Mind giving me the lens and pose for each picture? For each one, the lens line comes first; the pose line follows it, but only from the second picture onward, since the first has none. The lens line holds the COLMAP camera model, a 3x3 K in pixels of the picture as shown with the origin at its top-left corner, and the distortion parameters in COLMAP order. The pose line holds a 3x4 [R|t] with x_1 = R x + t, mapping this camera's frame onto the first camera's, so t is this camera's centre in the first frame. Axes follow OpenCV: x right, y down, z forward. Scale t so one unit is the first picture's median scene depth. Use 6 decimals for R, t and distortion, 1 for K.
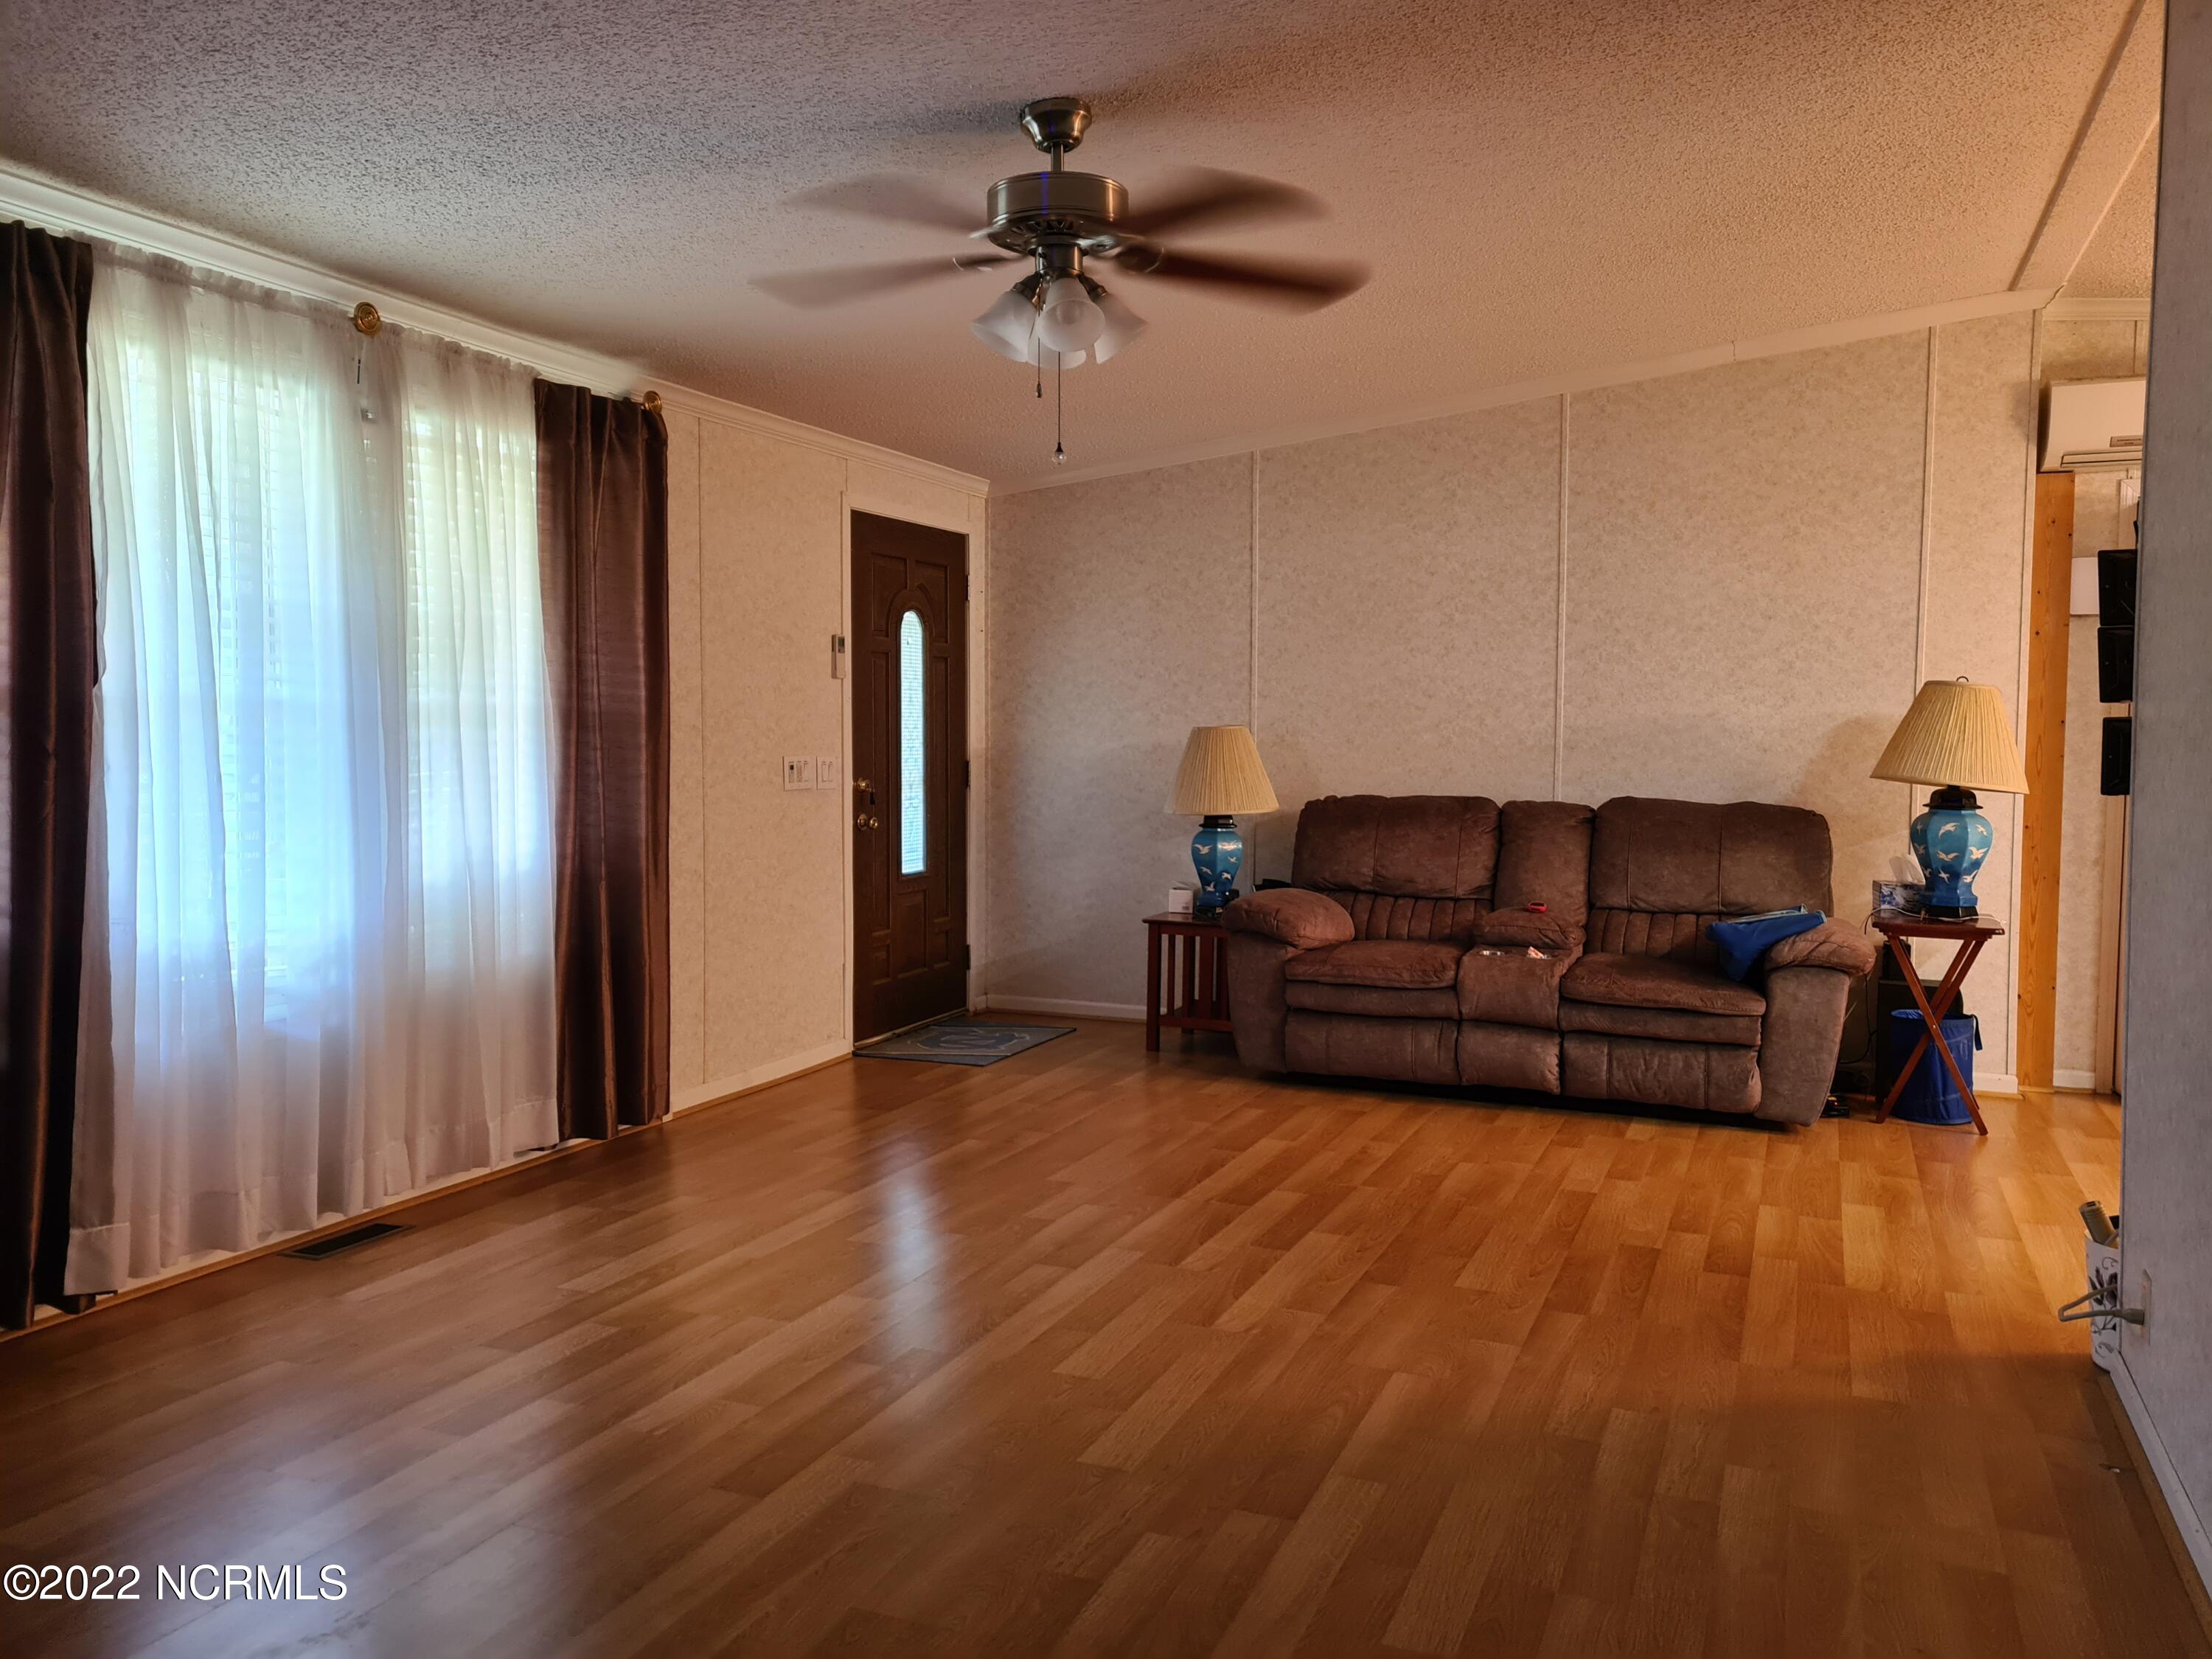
lens RADIAL K [[1645.0, 0, 1113.6], [0, 1645.0, 821.8], [0, 0, 1]] dist [0.033022, -0.005905]
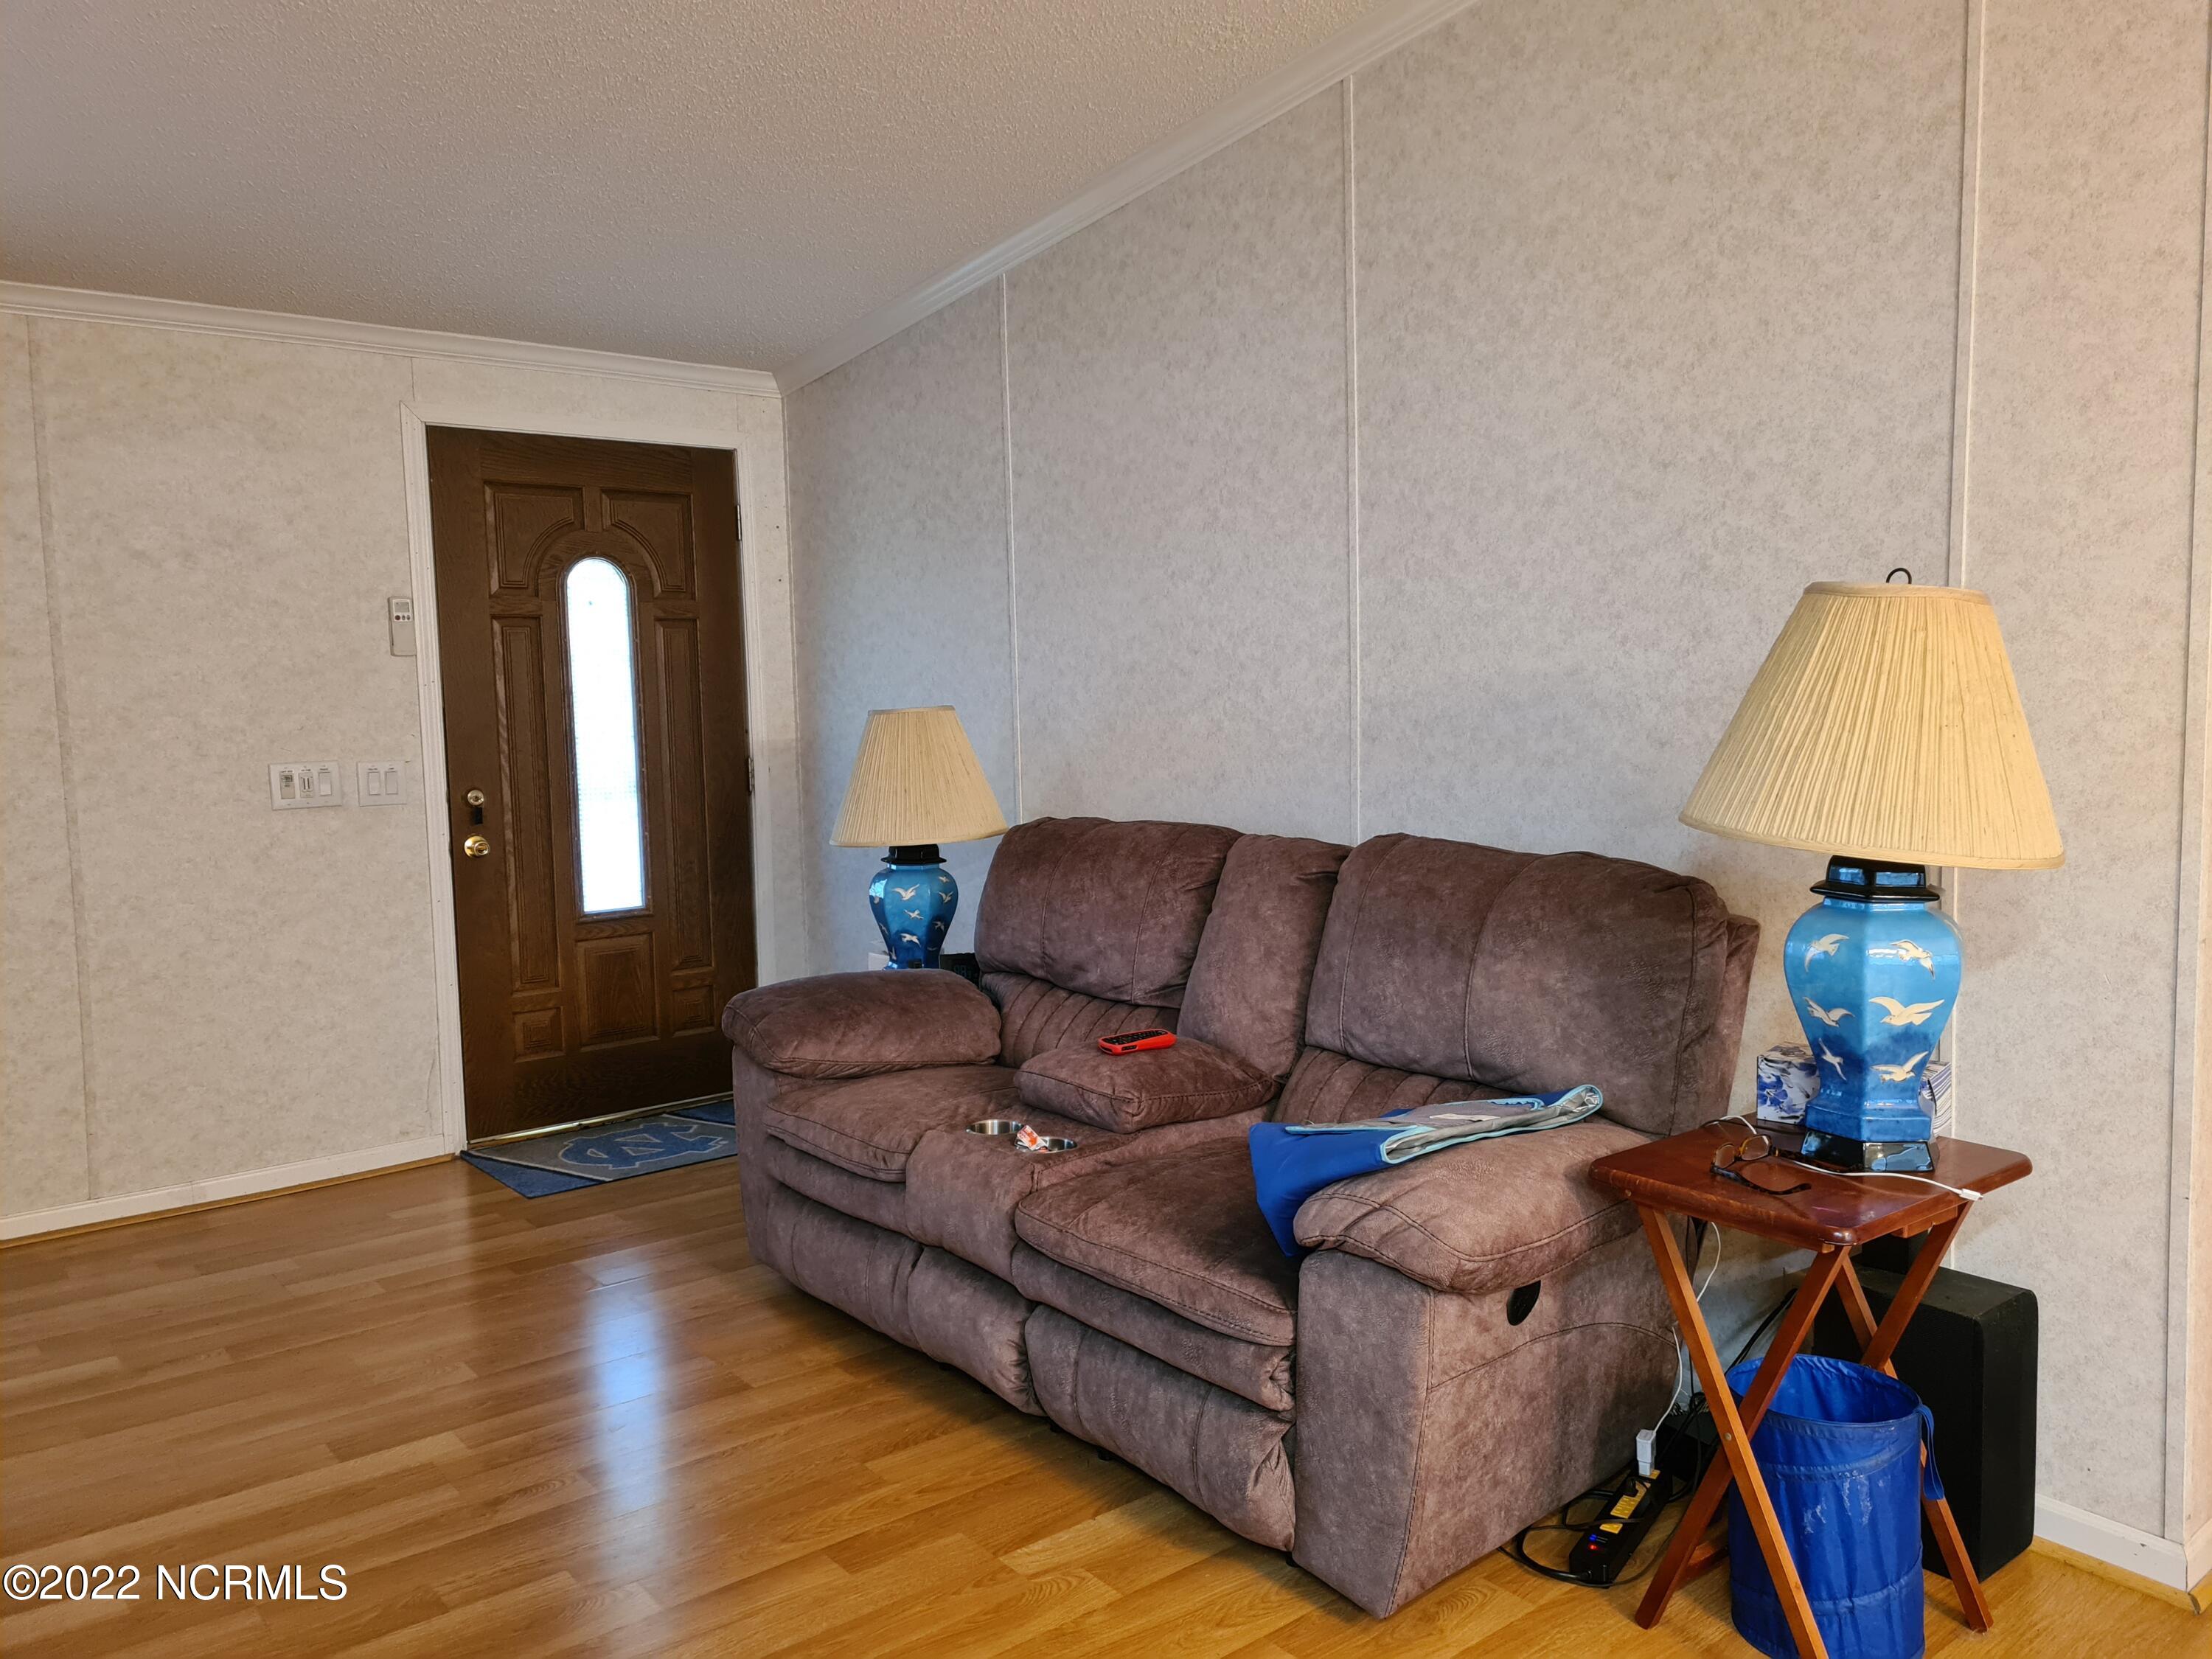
lens RADIAL K [[1645.0, 0, 1110.6], [0, 1645.0, 837.5], [0, 0, 1]] dist [0.033022, -0.005905]
pose [[0.882451, 0.017378, -0.470083, 0.484011], [0.000279, 0.999298, 0.037466, -0.034228], [0.470404, -0.033193, 0.881827, 0.502812]]
